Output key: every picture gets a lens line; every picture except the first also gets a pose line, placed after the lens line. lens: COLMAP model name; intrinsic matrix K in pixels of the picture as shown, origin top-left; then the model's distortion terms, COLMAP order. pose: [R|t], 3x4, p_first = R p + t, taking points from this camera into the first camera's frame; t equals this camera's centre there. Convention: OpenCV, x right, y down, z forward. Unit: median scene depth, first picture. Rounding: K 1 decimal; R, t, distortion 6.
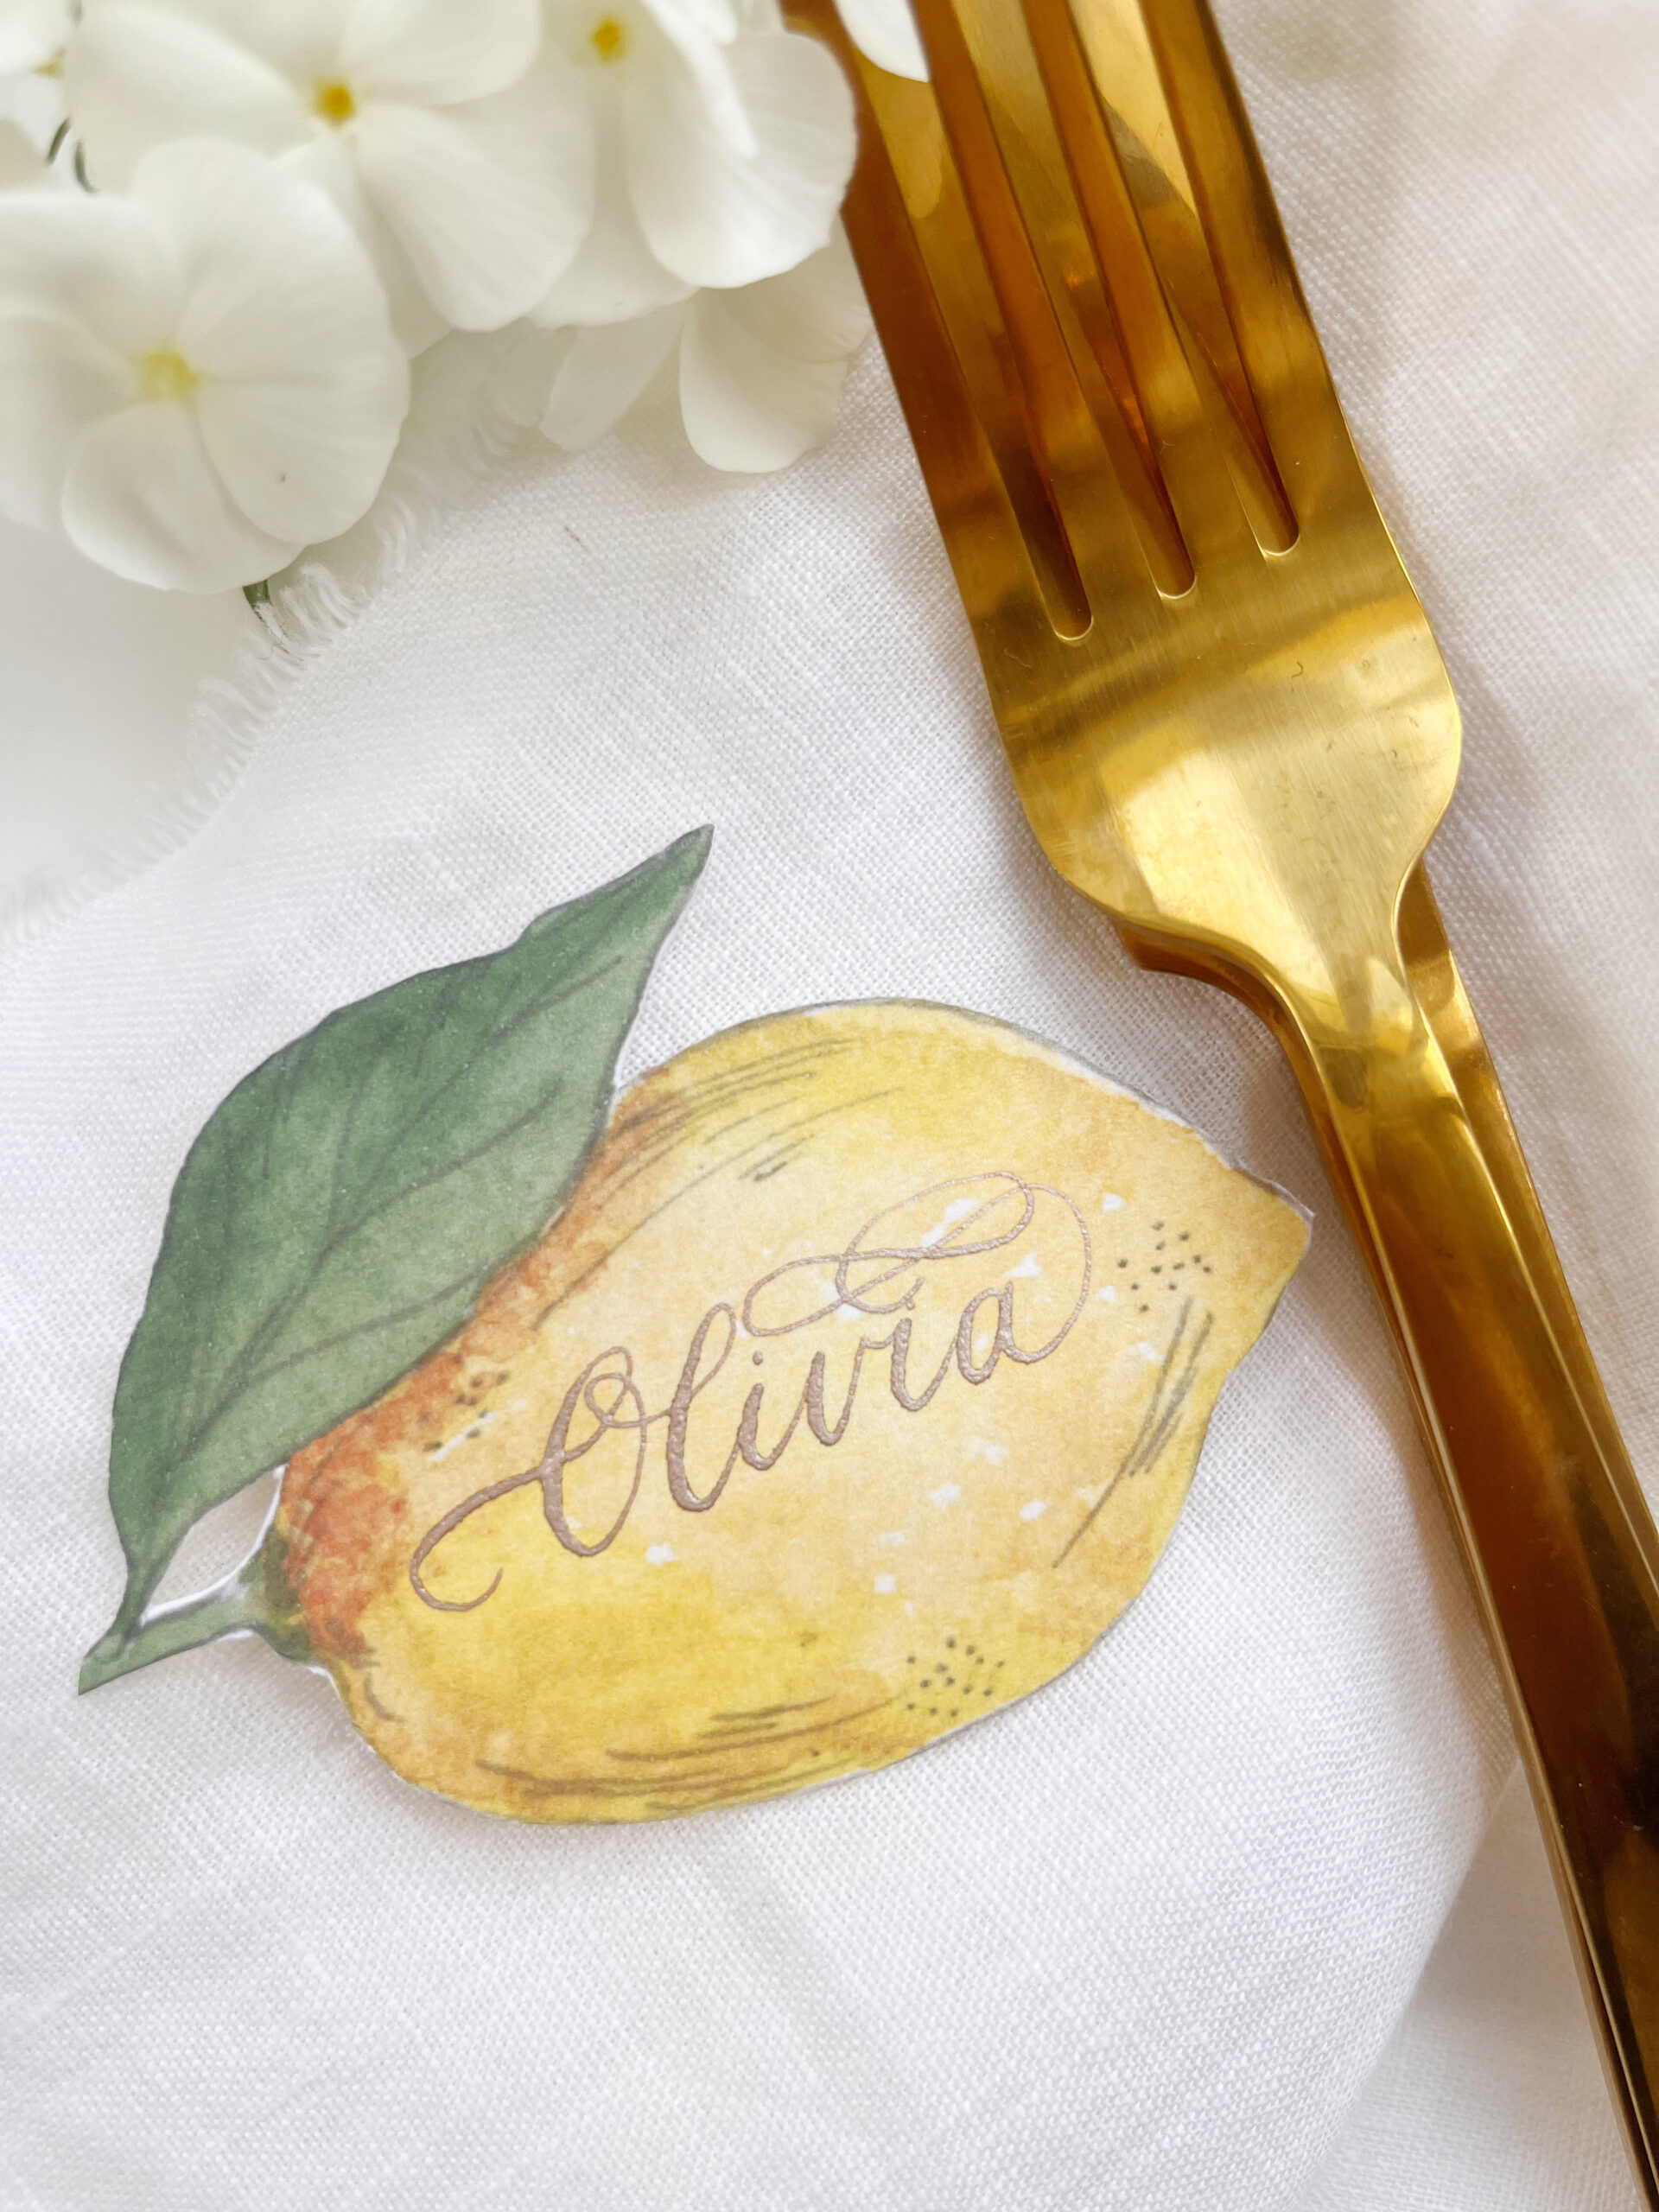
lens RADIAL K [[1653.8, 0, 827.1], [0, 1653.8, 1105.9], [0, 0, 1]] dist [-0.015303, -0.018089]
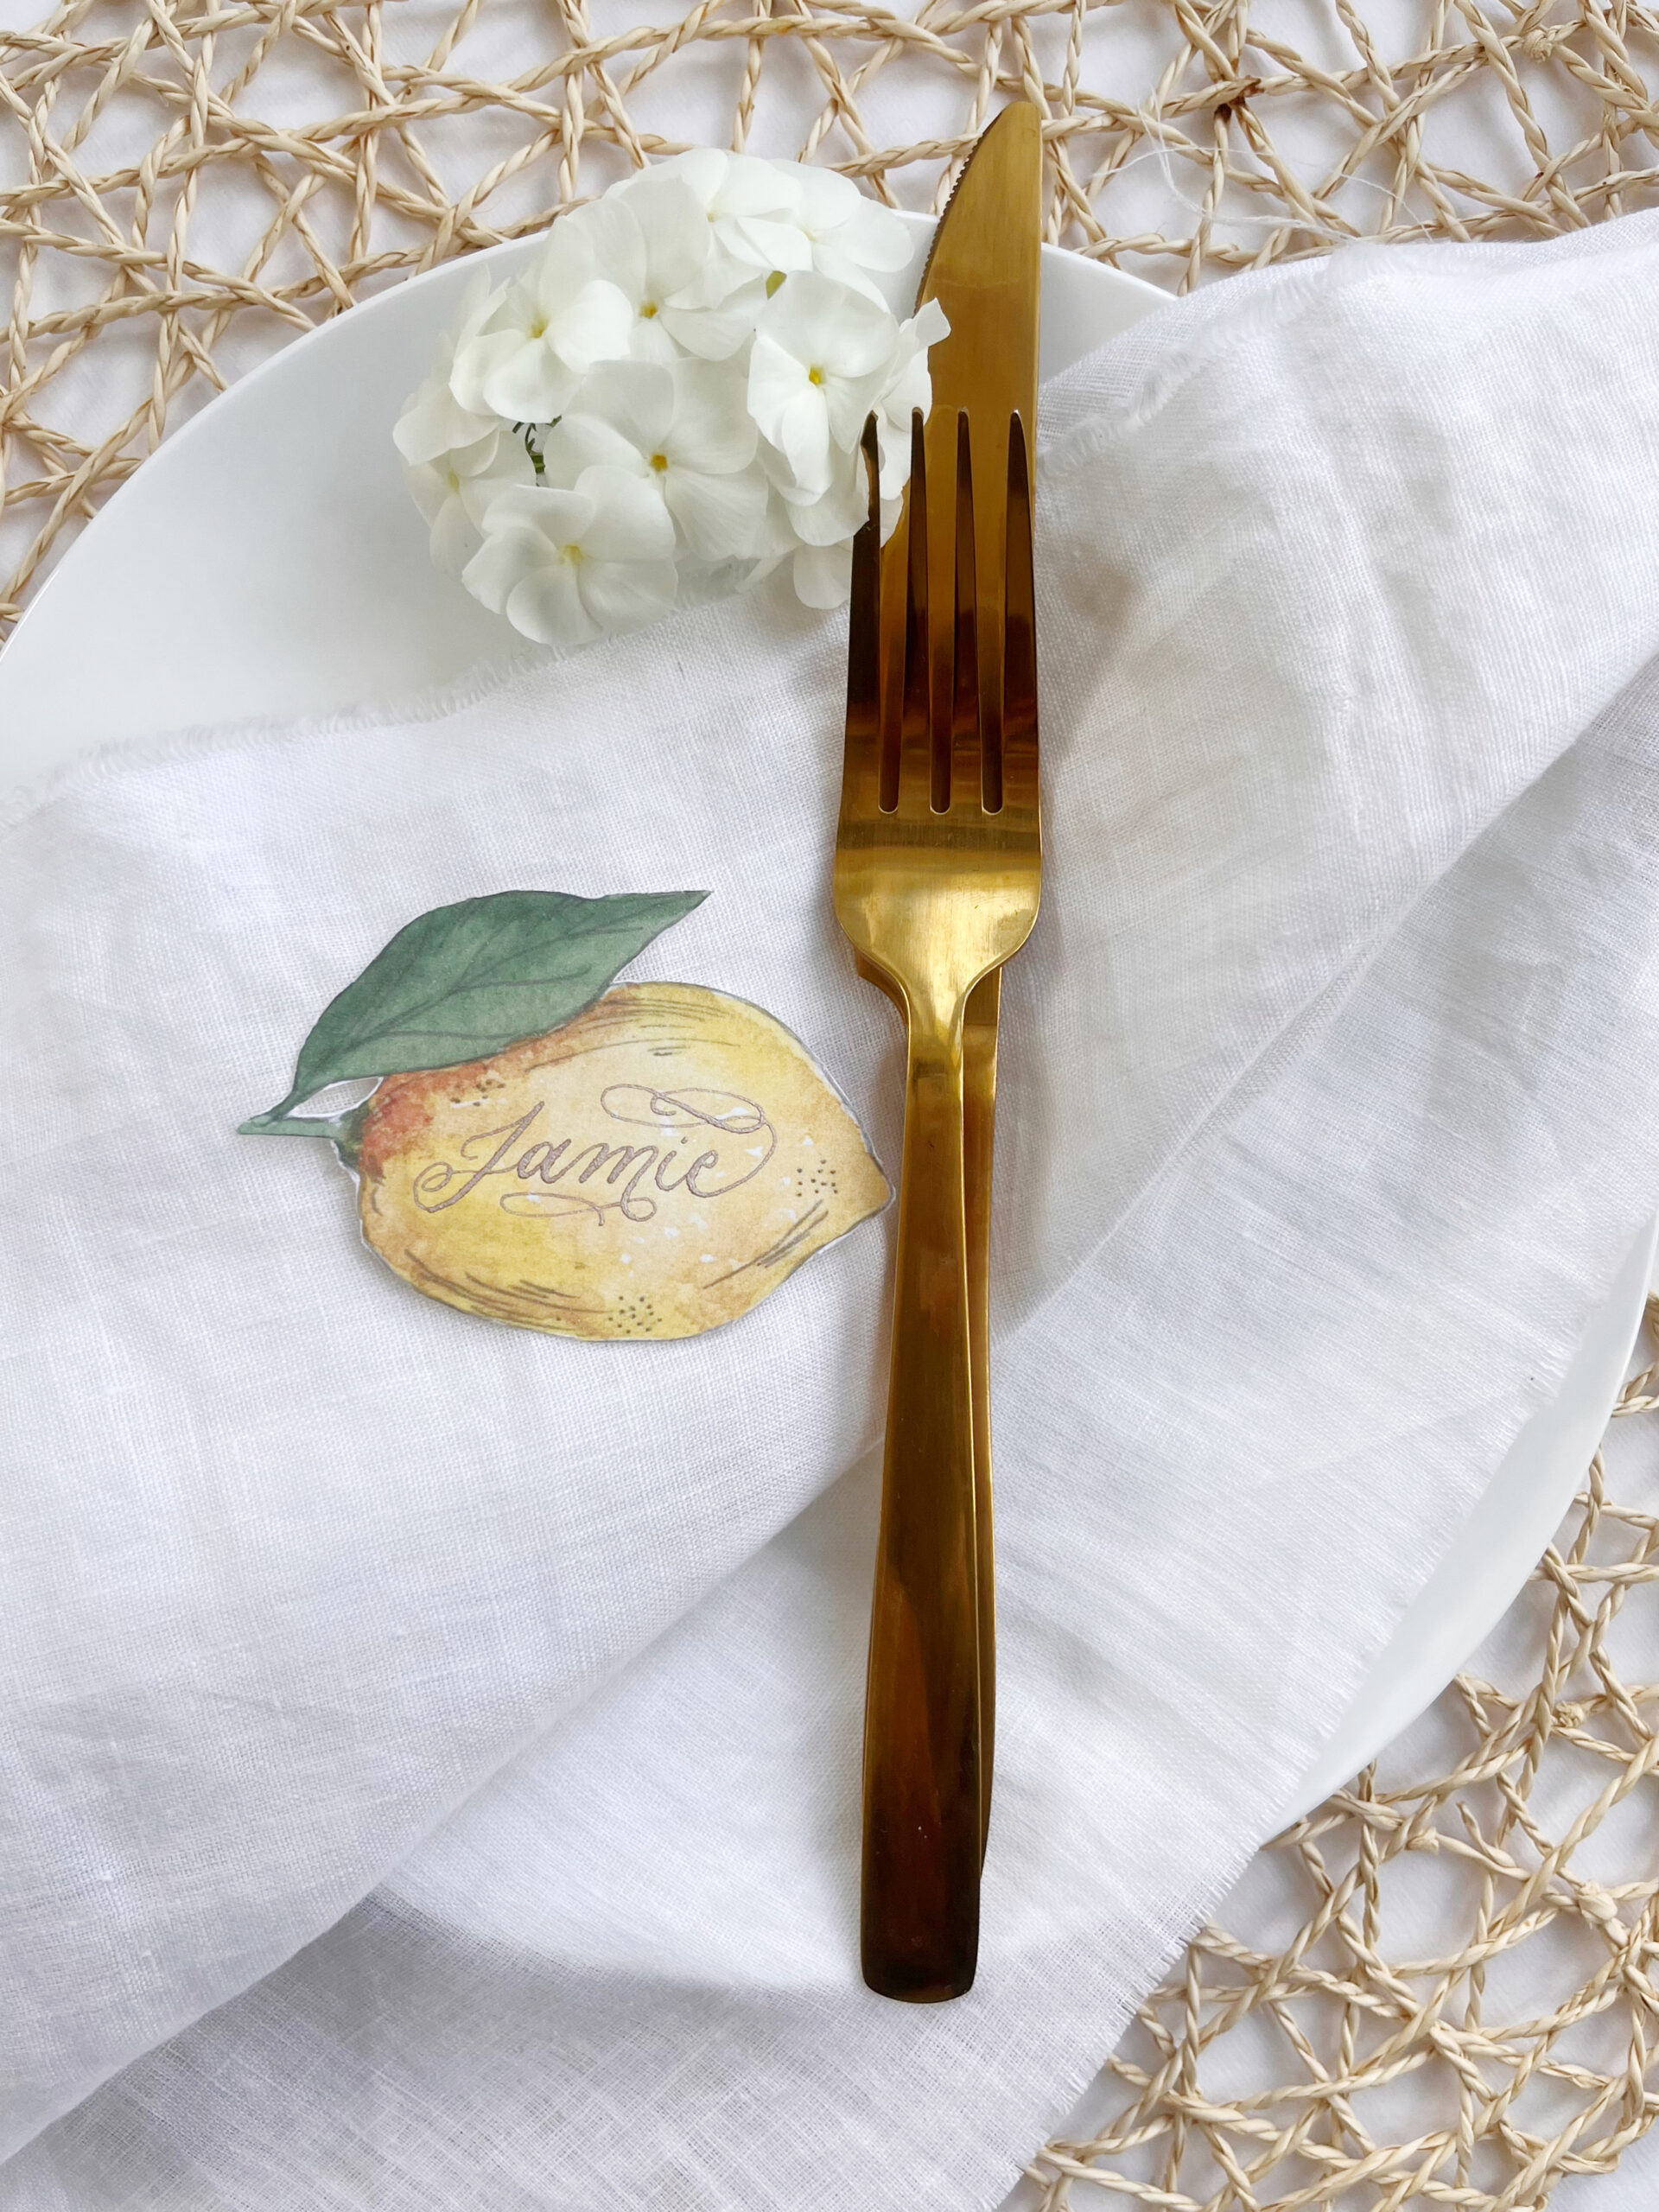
lens RADIAL K [[1823.0, 0, 845.7], [0, 1823.0, 1122.0], [0, 0, 1]] dist [-0.007624, -0.039156]
pose [[0.898825, 0.434780, 0.055501, 0.081423], [-0.431132, 0.899812, -0.066809, 0.171306], [-0.078987, 0.036121, 0.996221, -1.279826]]
